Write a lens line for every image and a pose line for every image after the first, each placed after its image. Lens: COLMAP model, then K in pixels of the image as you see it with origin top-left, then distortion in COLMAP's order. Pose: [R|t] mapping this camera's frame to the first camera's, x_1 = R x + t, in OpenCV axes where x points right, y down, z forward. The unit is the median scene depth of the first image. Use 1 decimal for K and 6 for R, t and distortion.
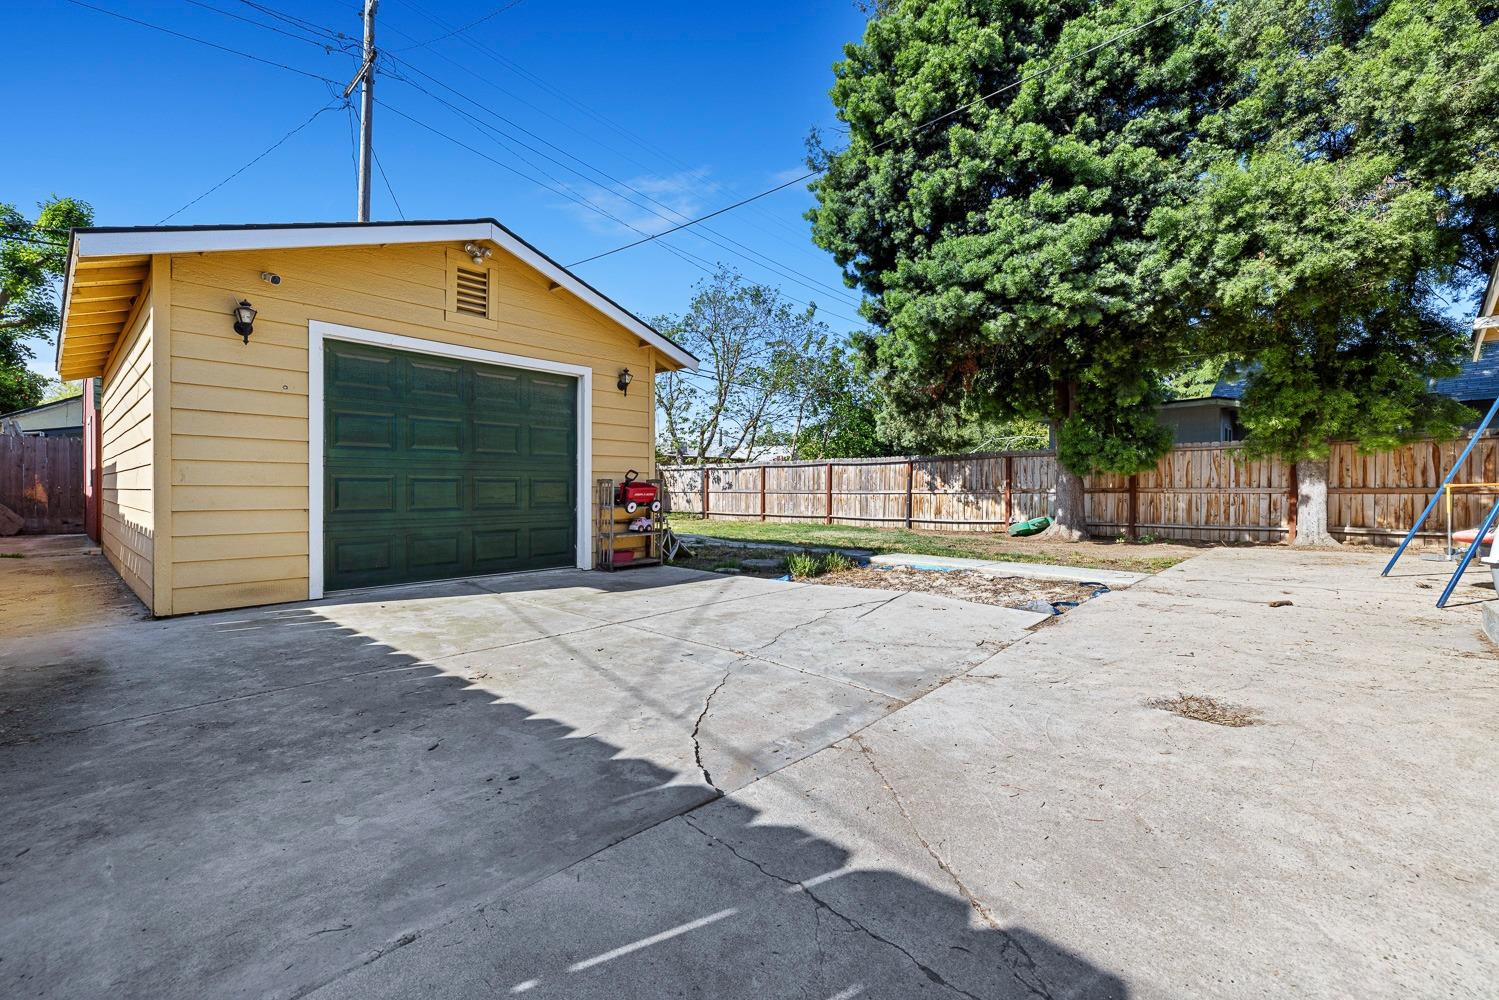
lens RADIAL K [[630.3, 0, 751.6], [0, 630.3, 500.2], [0, 0, 1]] dist [0.001113, -0.000095]
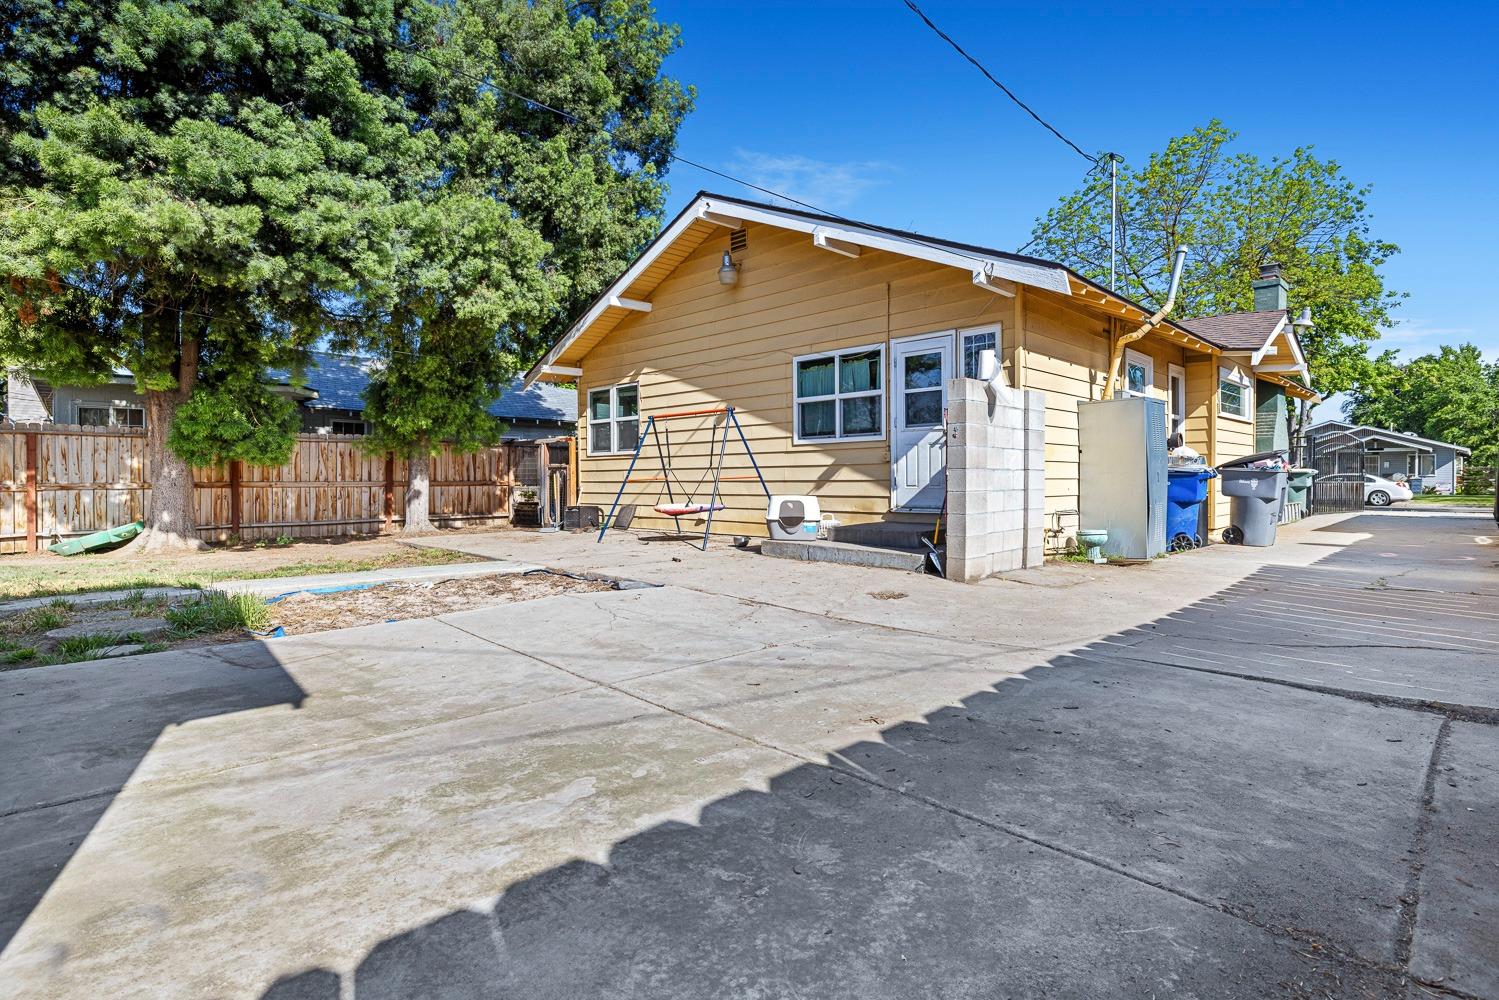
lens RADIAL K [[747.9, 0, 751.3], [0, 747.9, 486.1], [0, 0, 1]] dist [0.005485, -0.000982]
pose [[0.048992, -0.009265, 0.998756, -0.536036], [0.020532, 0.999755, 0.008267, -0.012950], [-0.998588, 0.020102, 0.049170, 0.422706]]
